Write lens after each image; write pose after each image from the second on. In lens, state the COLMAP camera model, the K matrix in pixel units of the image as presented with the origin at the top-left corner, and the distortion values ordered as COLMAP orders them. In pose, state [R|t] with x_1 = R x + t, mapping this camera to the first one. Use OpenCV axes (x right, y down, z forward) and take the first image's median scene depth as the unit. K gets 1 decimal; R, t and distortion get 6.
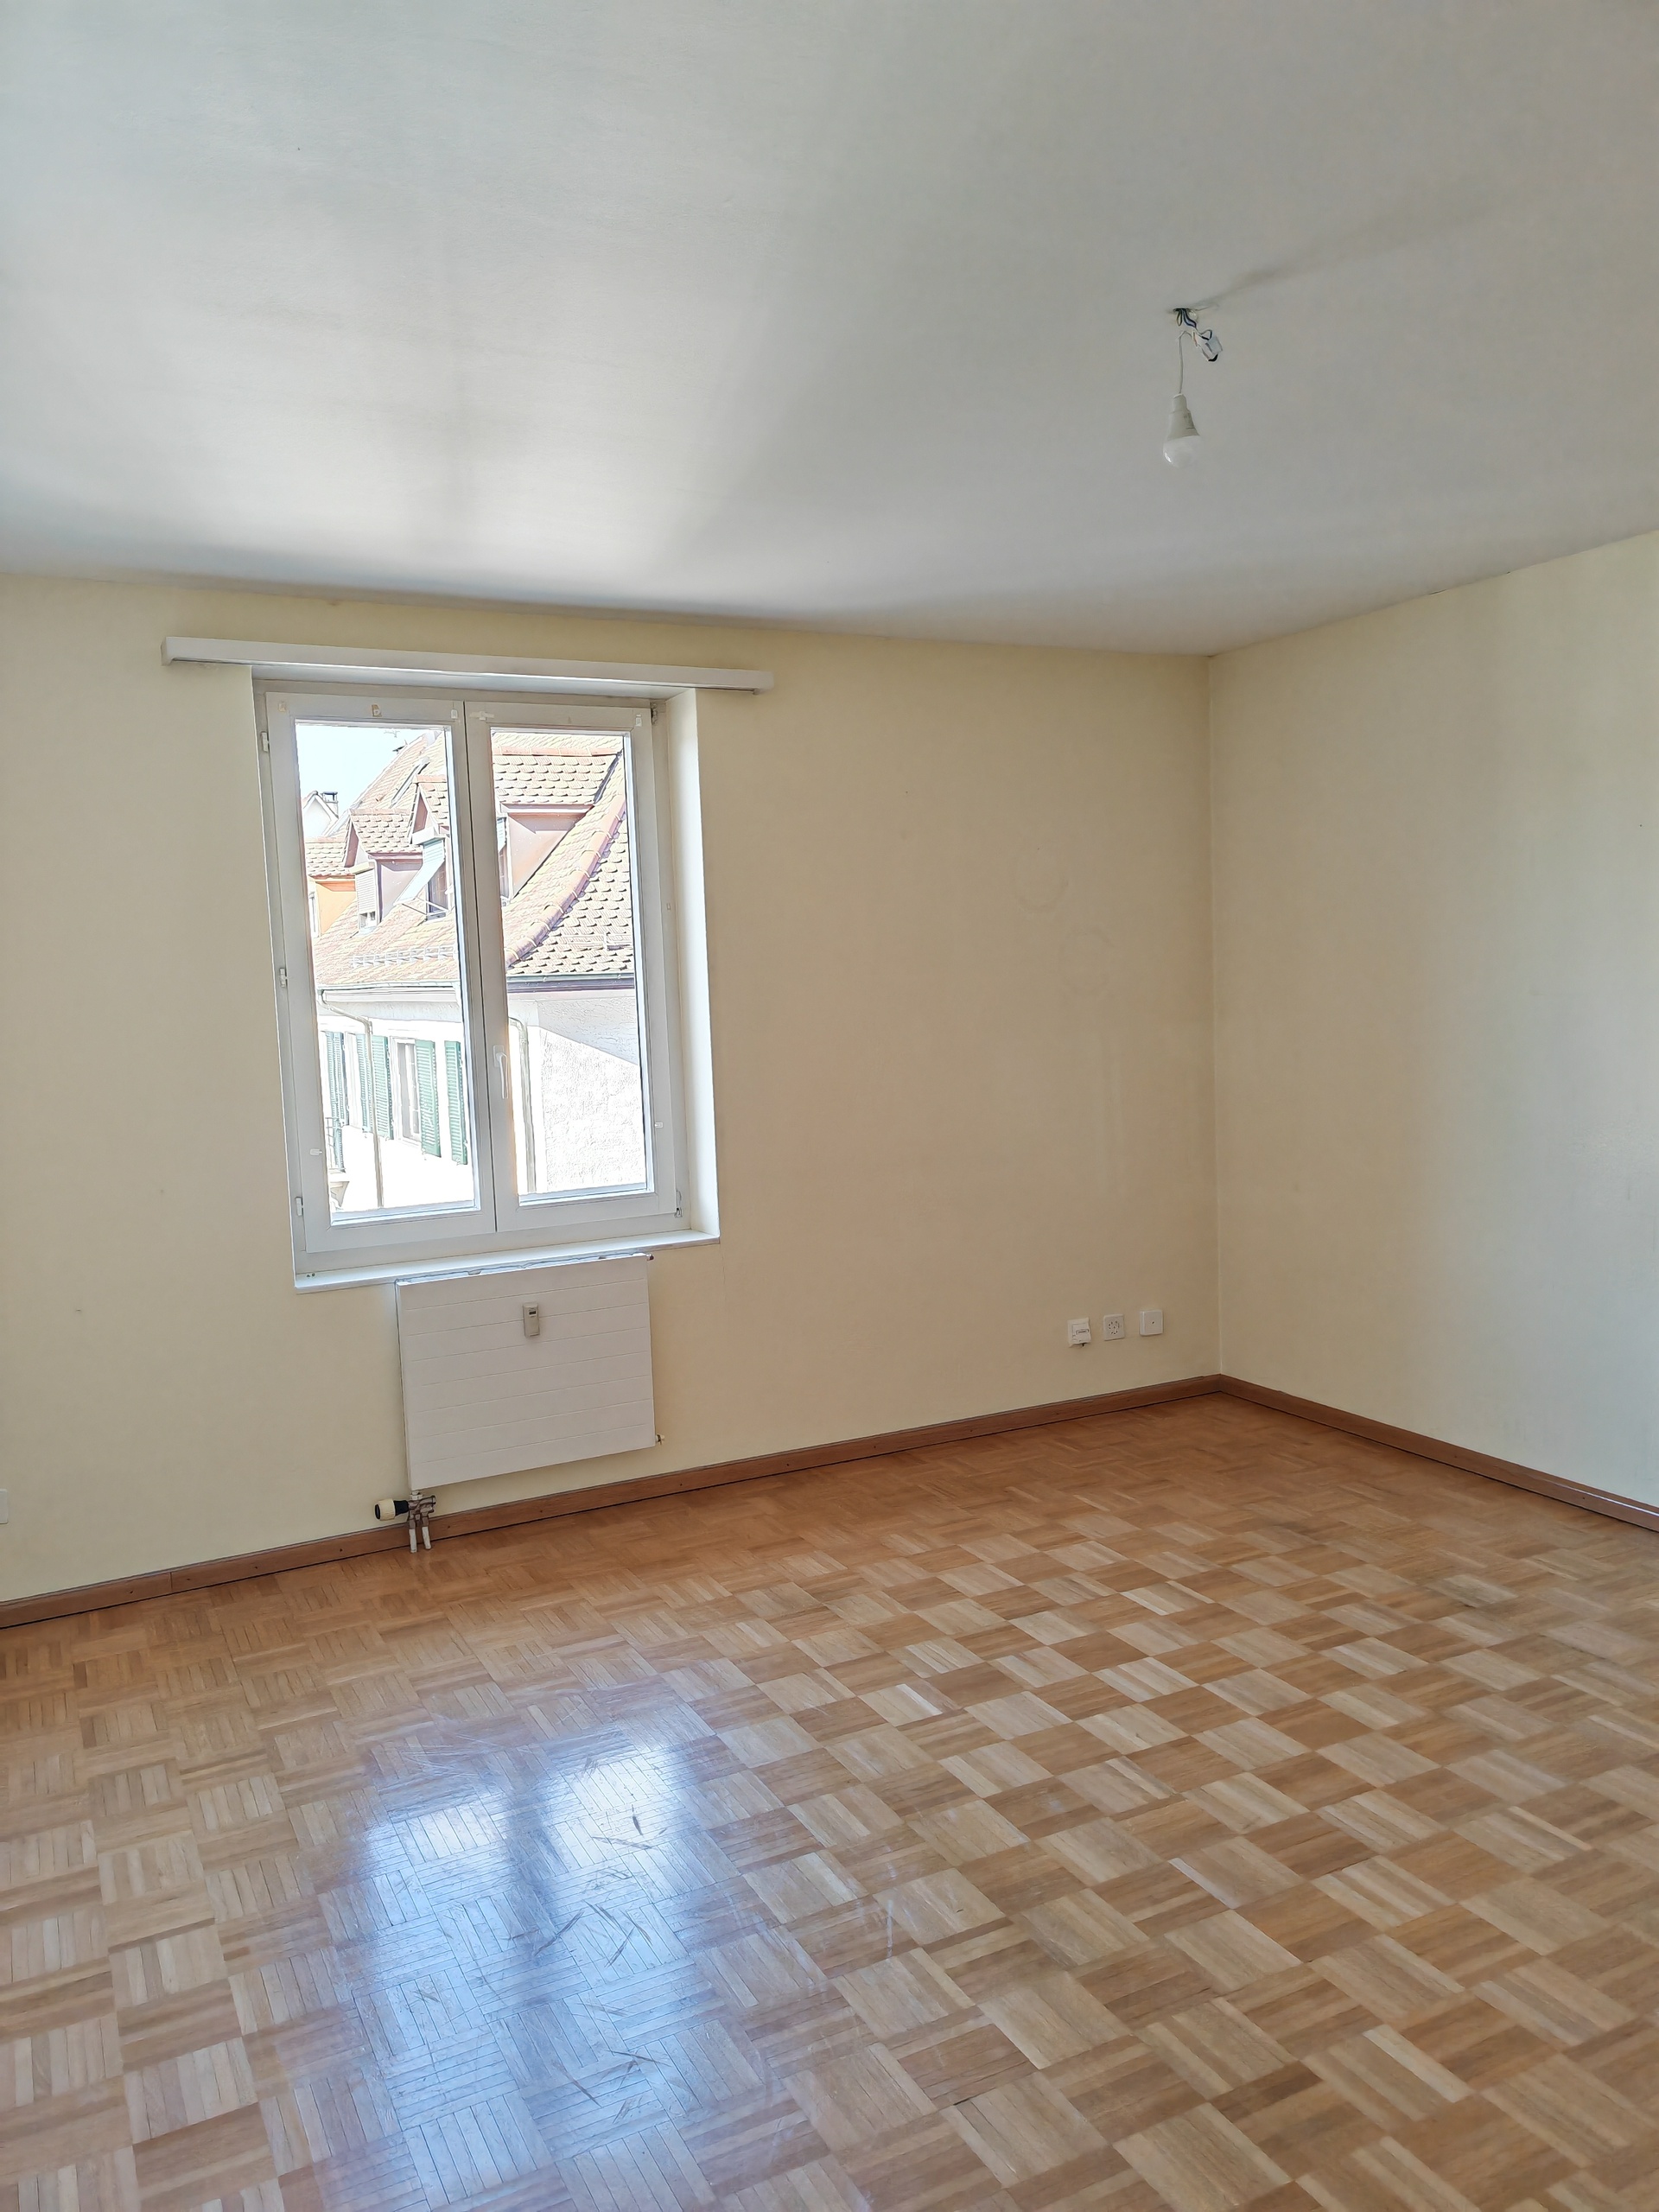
lens RADIAL K [[1592.4, 0, 837.1], [0, 1592.4, 1106.4], [0, 0, 1]] dist [0.009292, -0.001534]
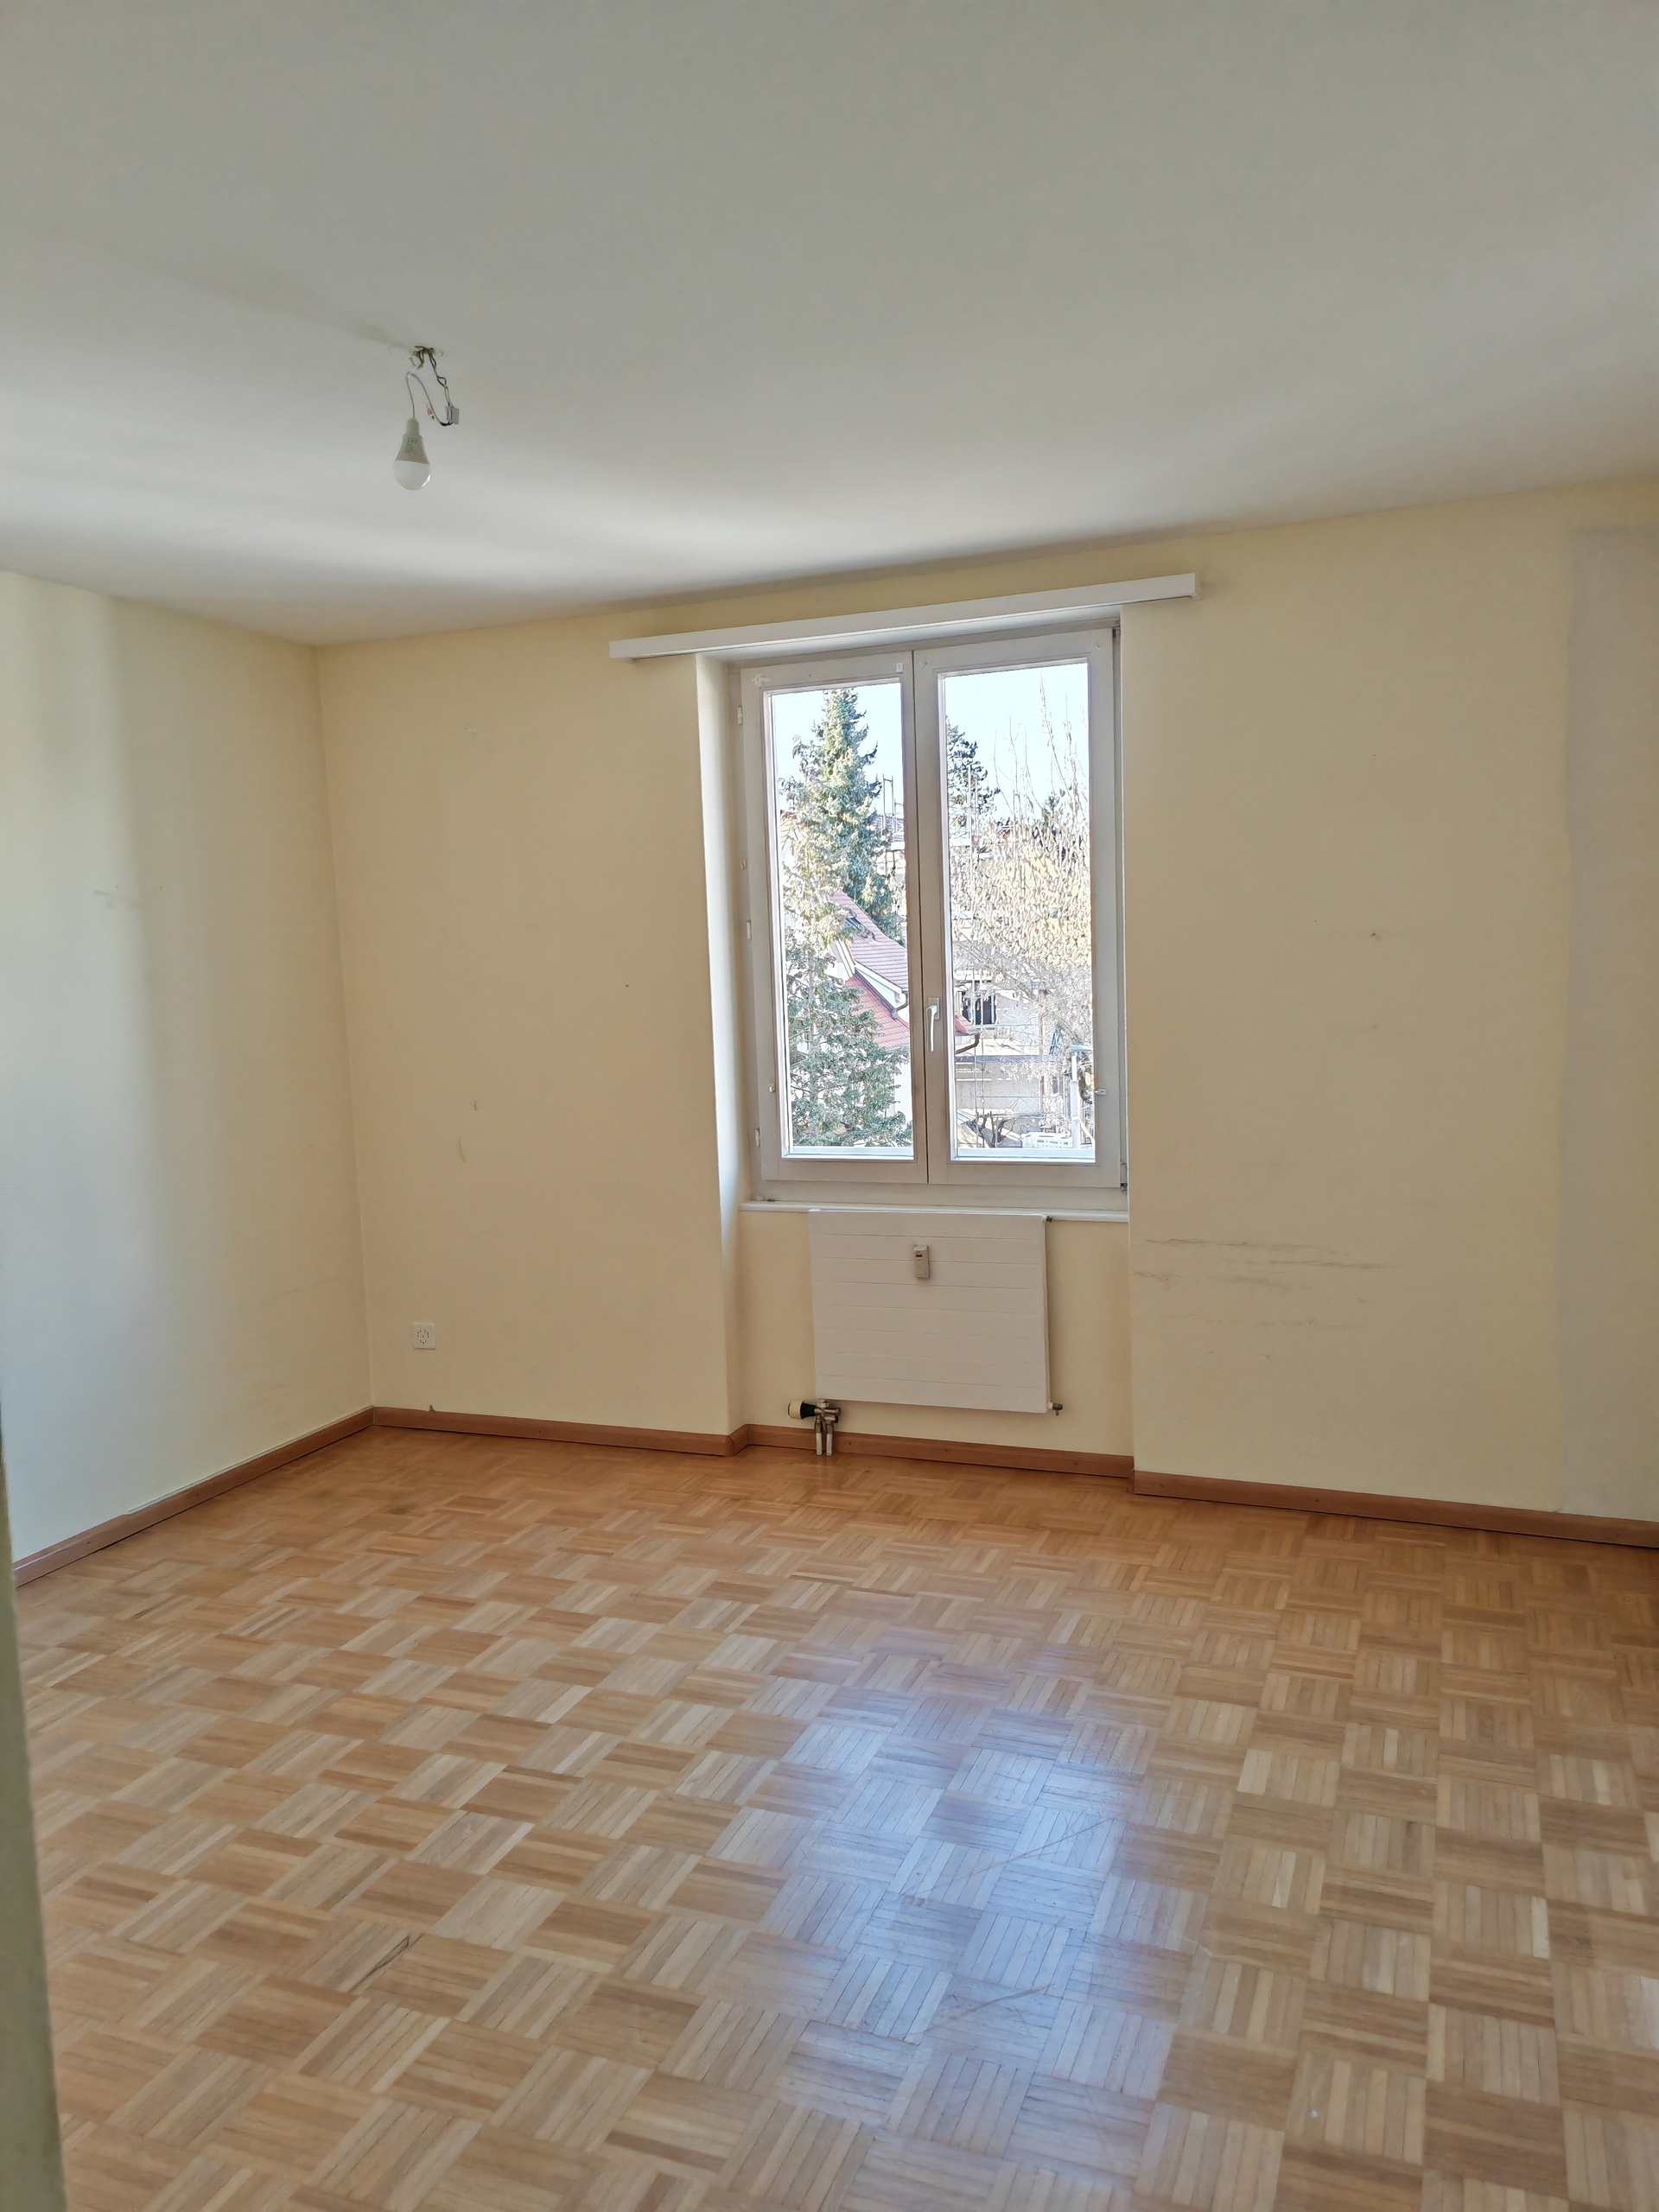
lens RADIAL K [[1652.6, 0, 833.1], [0, 1652.6, 1104.2], [0, 0, 1]] dist [0.053993, -0.011838]
pose [[0.644137, 0.085589, -0.760106, 0.570235], [-0.055201, 0.996331, 0.065409, -0.032403], [0.762916, -0.000174, 0.646498, 0.273070]]
